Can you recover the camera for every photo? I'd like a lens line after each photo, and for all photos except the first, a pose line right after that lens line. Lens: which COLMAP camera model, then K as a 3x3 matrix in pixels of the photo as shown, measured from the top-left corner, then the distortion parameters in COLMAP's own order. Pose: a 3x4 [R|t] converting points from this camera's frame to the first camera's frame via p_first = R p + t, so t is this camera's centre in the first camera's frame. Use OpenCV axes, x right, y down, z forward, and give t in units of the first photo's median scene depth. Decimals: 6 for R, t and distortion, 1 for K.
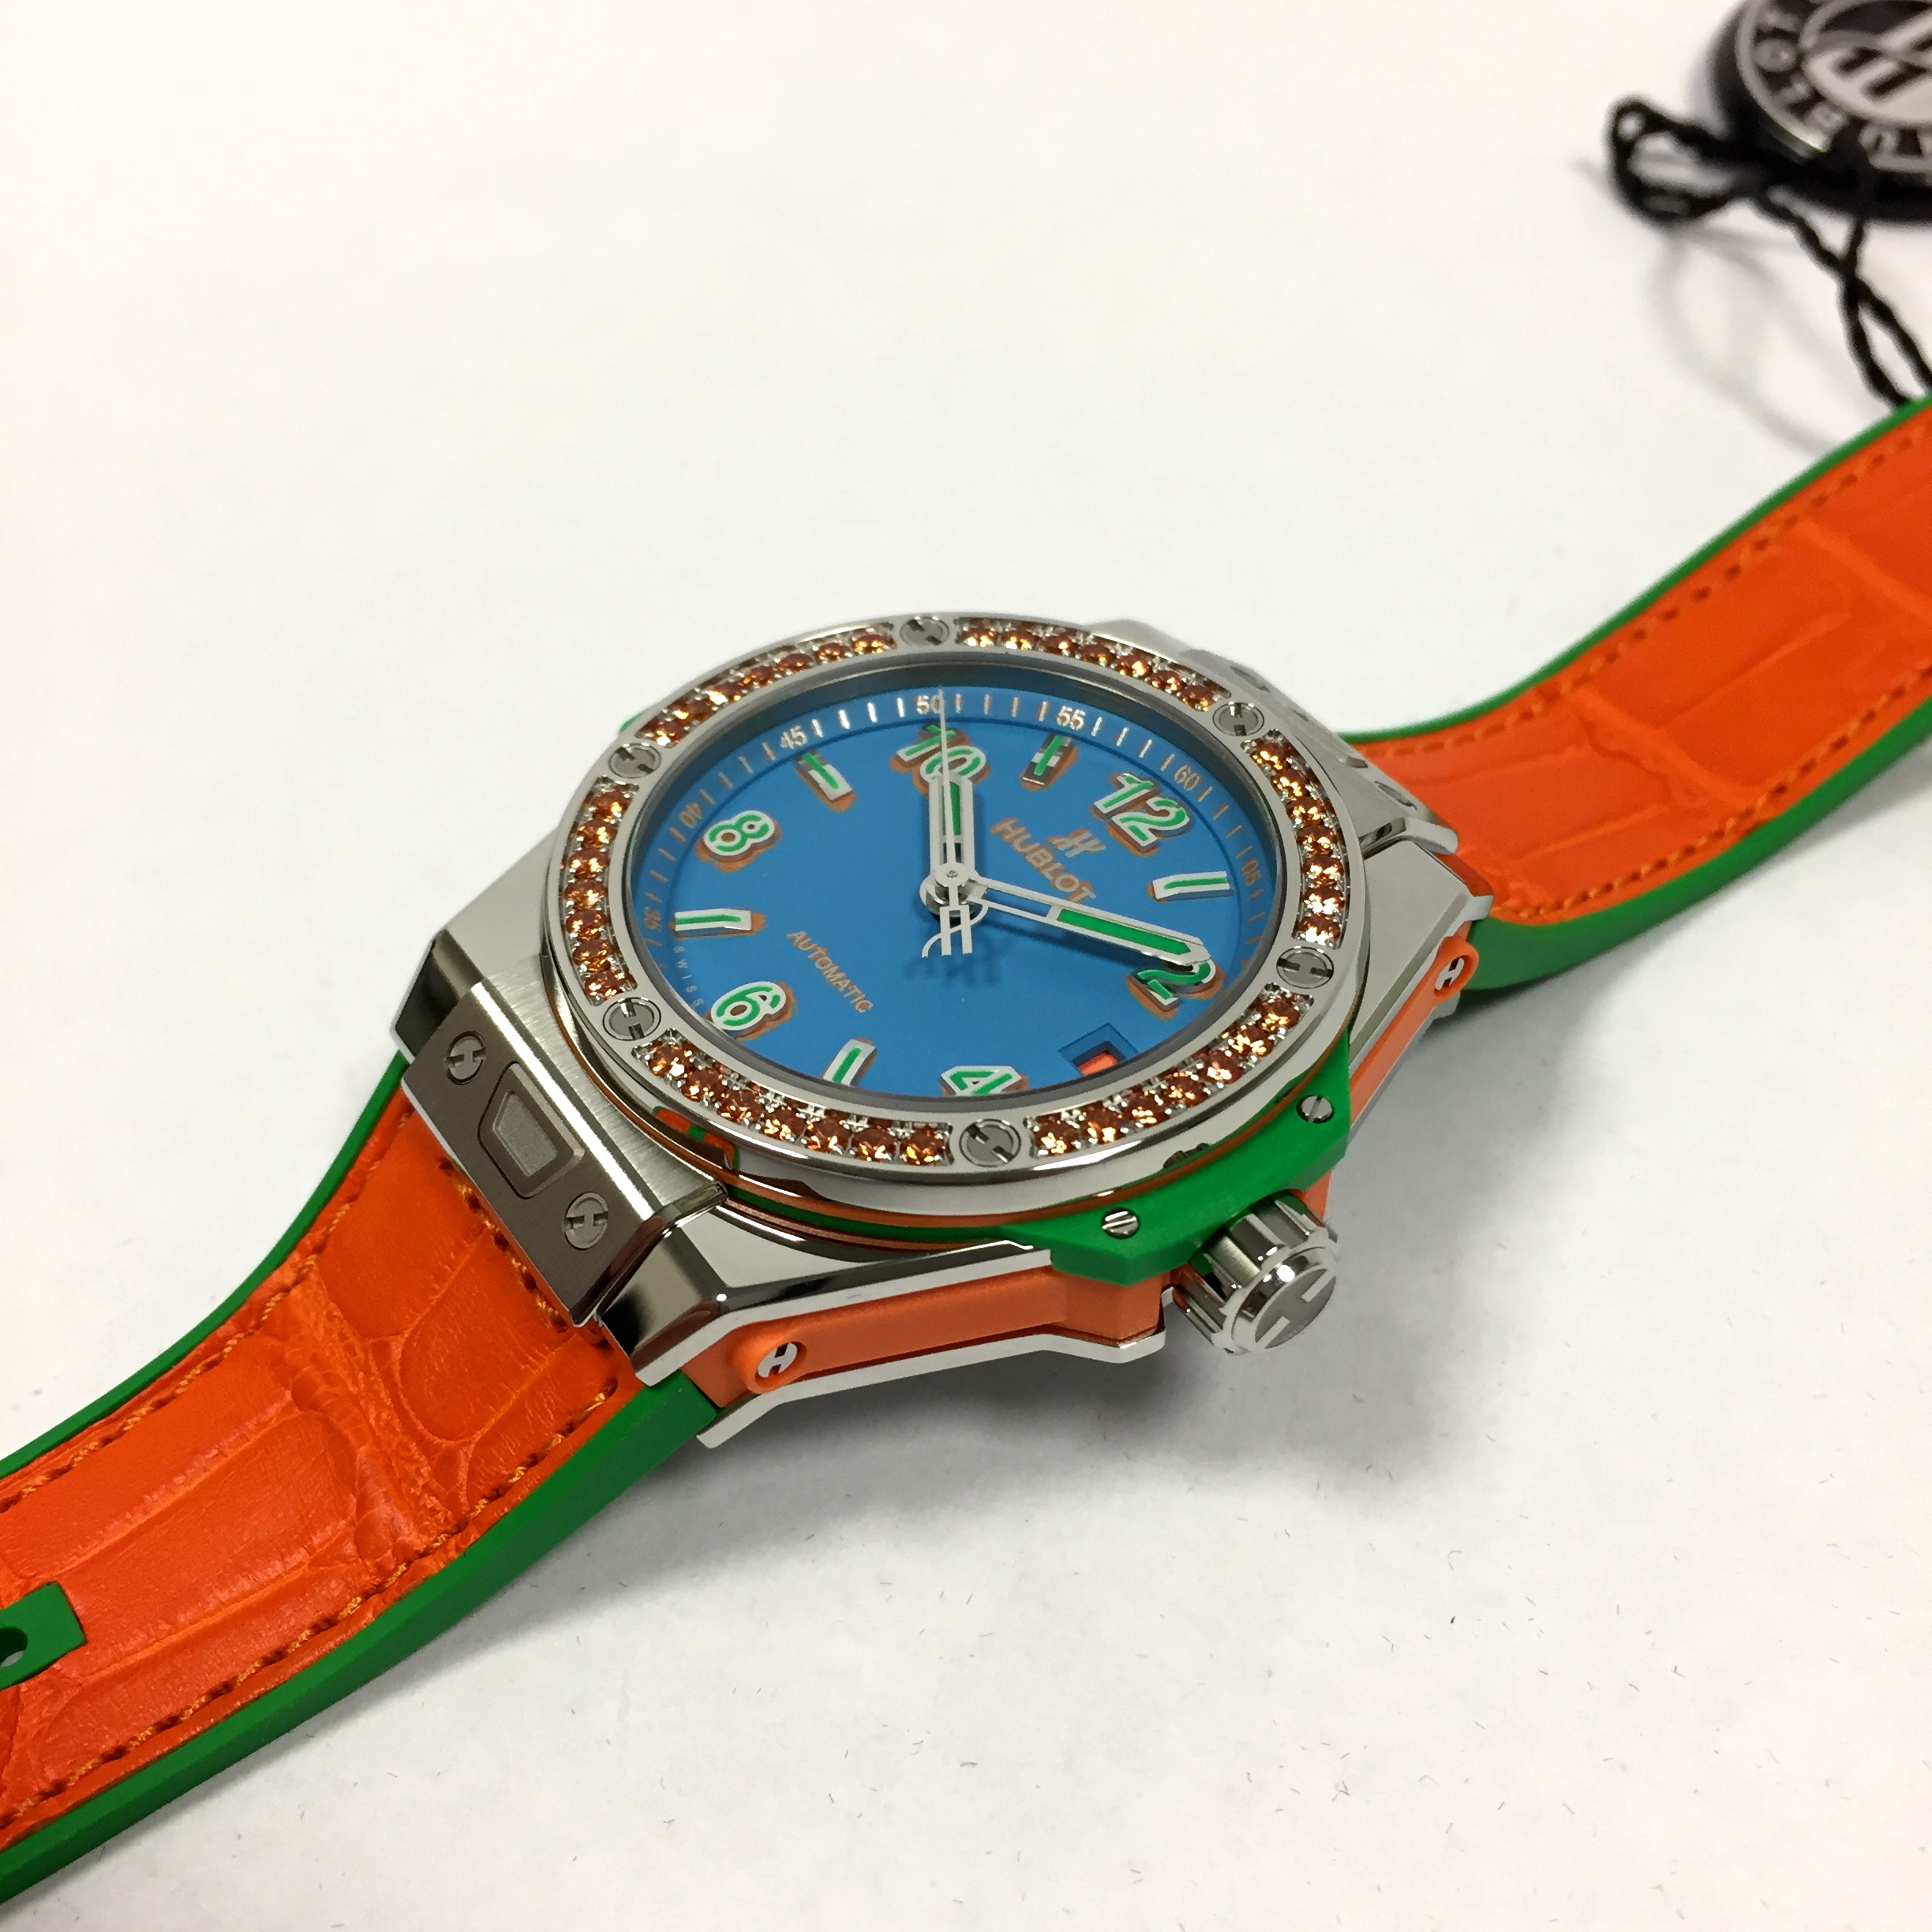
lens RADIAL K [[2251.4, 0, 991.2], [0, 2251.4, 1014.5], [0, 0, 1]] dist [-0.001342, 0.000000]
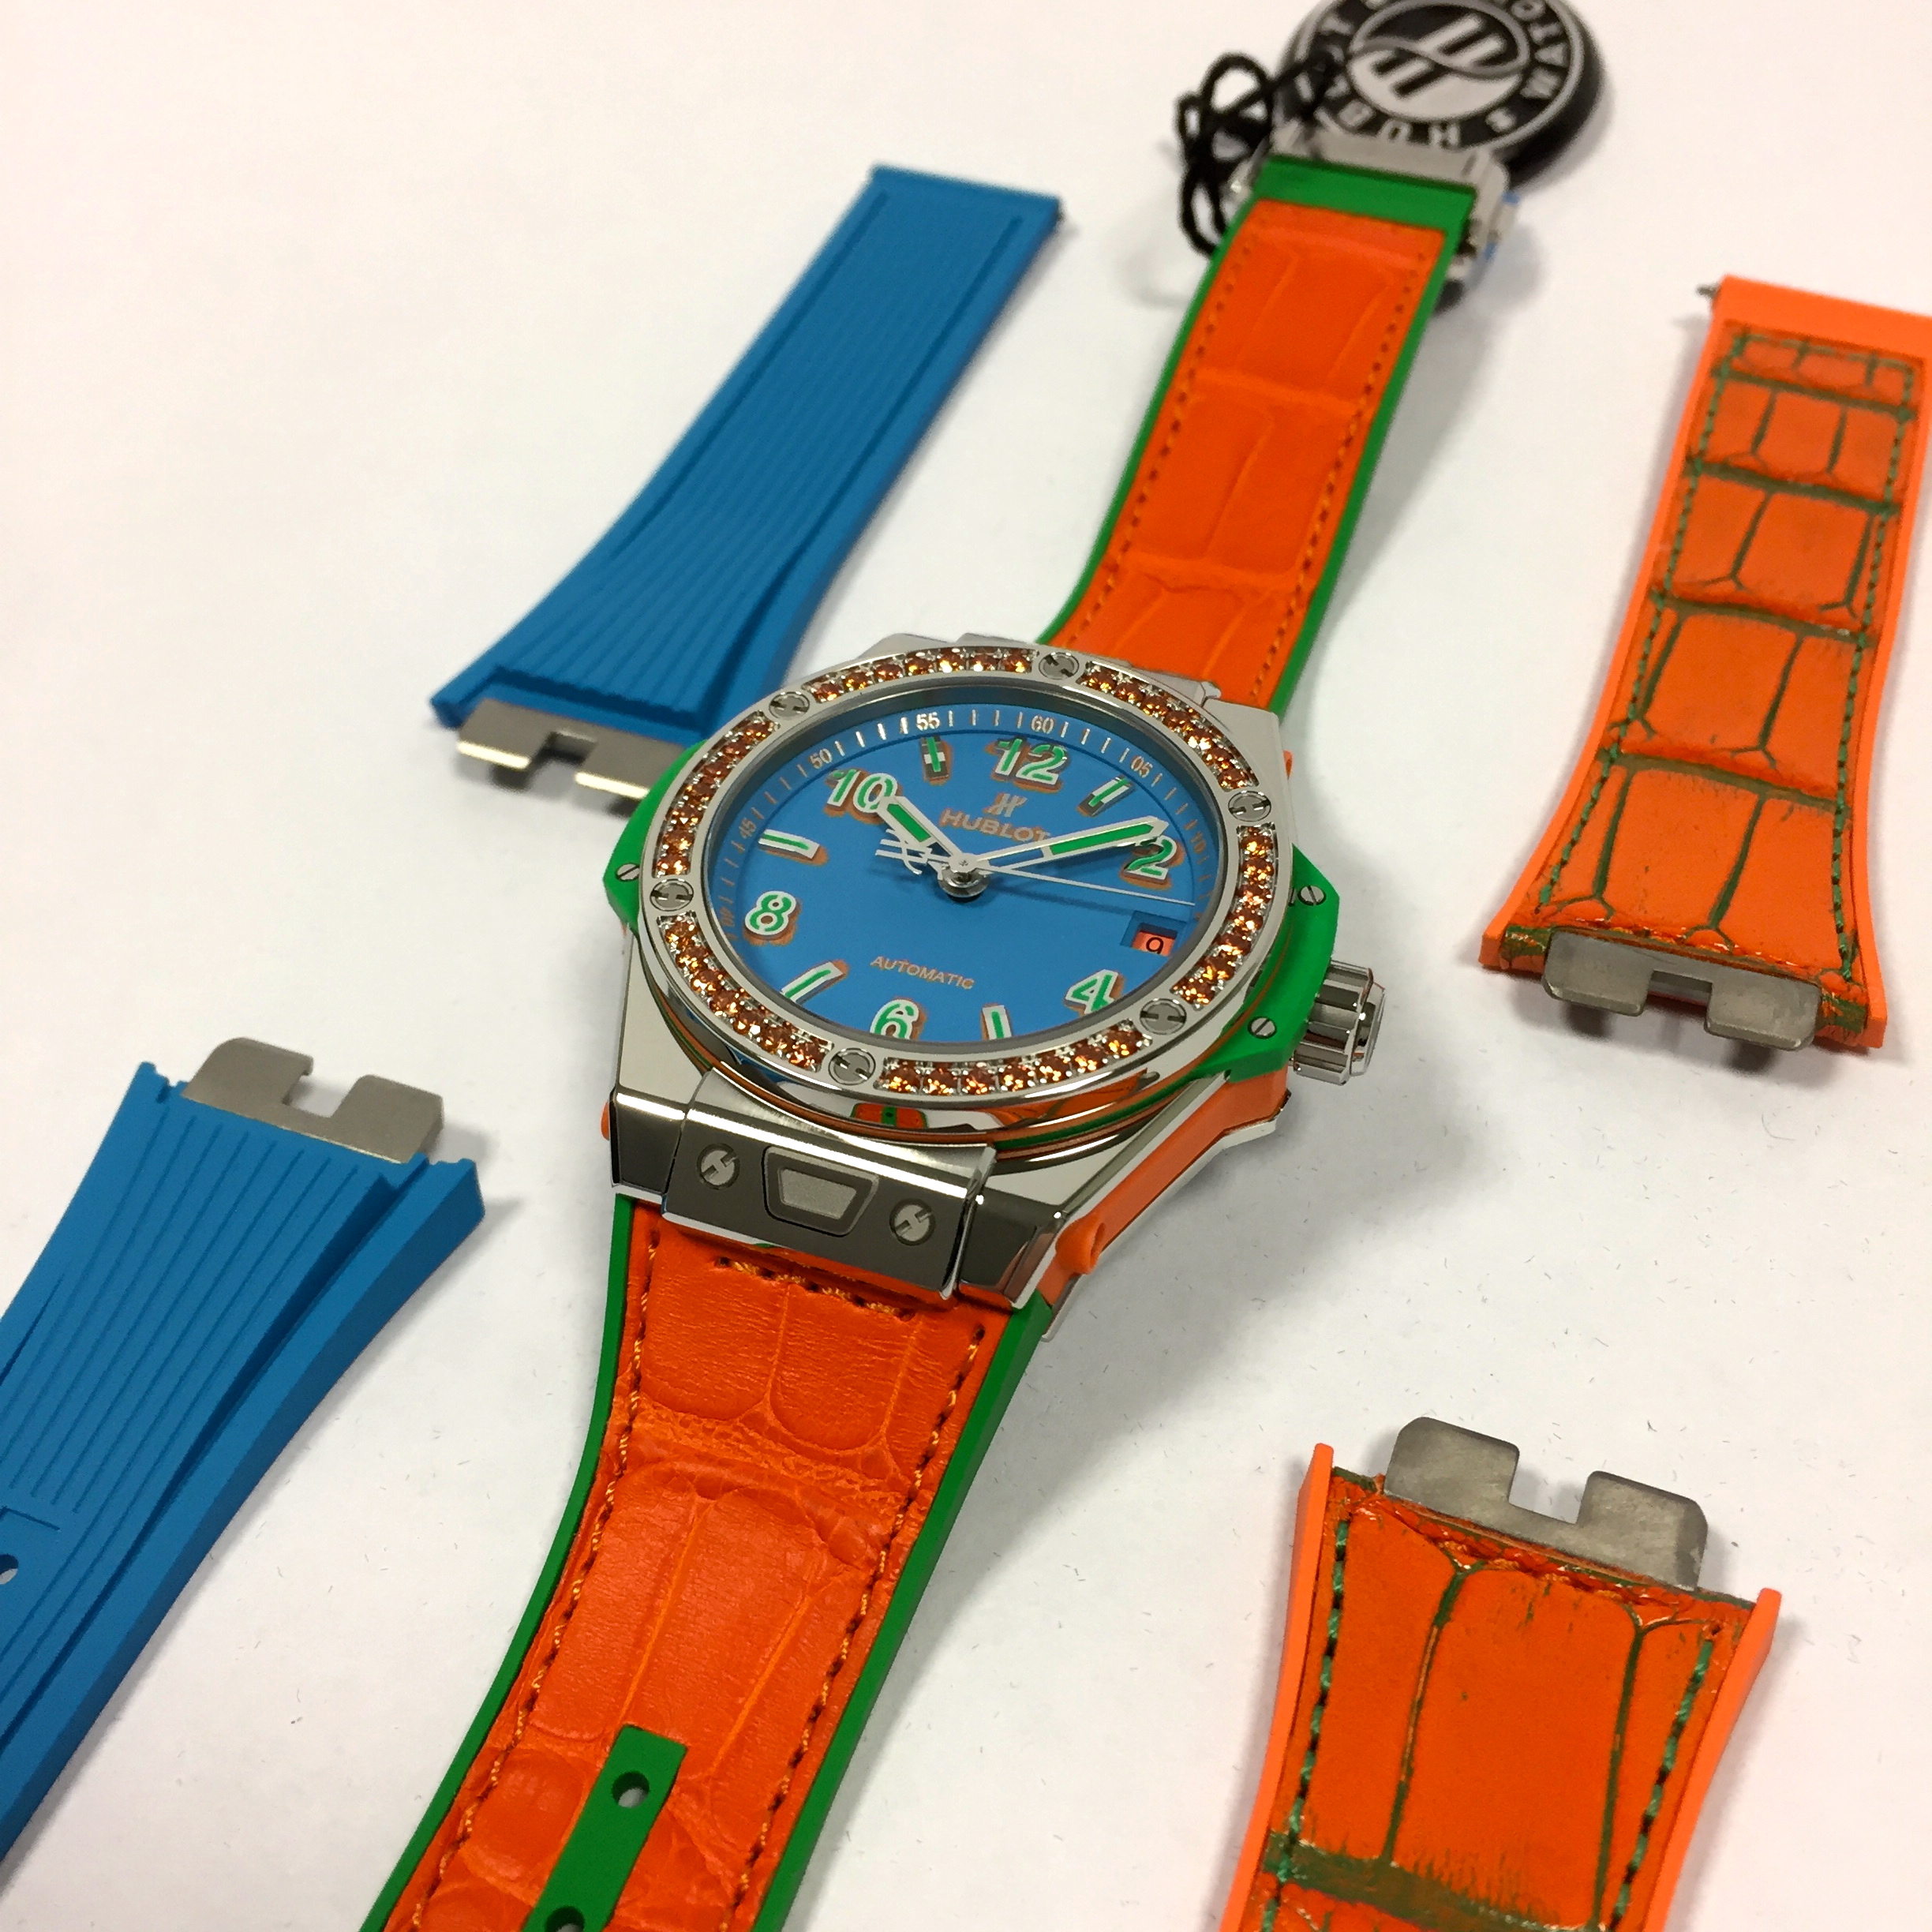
lens RADIAL K [[2251.4, 0, 969.1], [0, 2251.4, 963.3], [0, 0, 1]] dist [-0.001342, 0.000000]
pose [[0.830940, -0.439931, 0.340586, -0.457673], [0.439267, 0.894453, 0.083659, -0.113304], [-0.341443, 0.080092, 0.936484, -0.173907]]
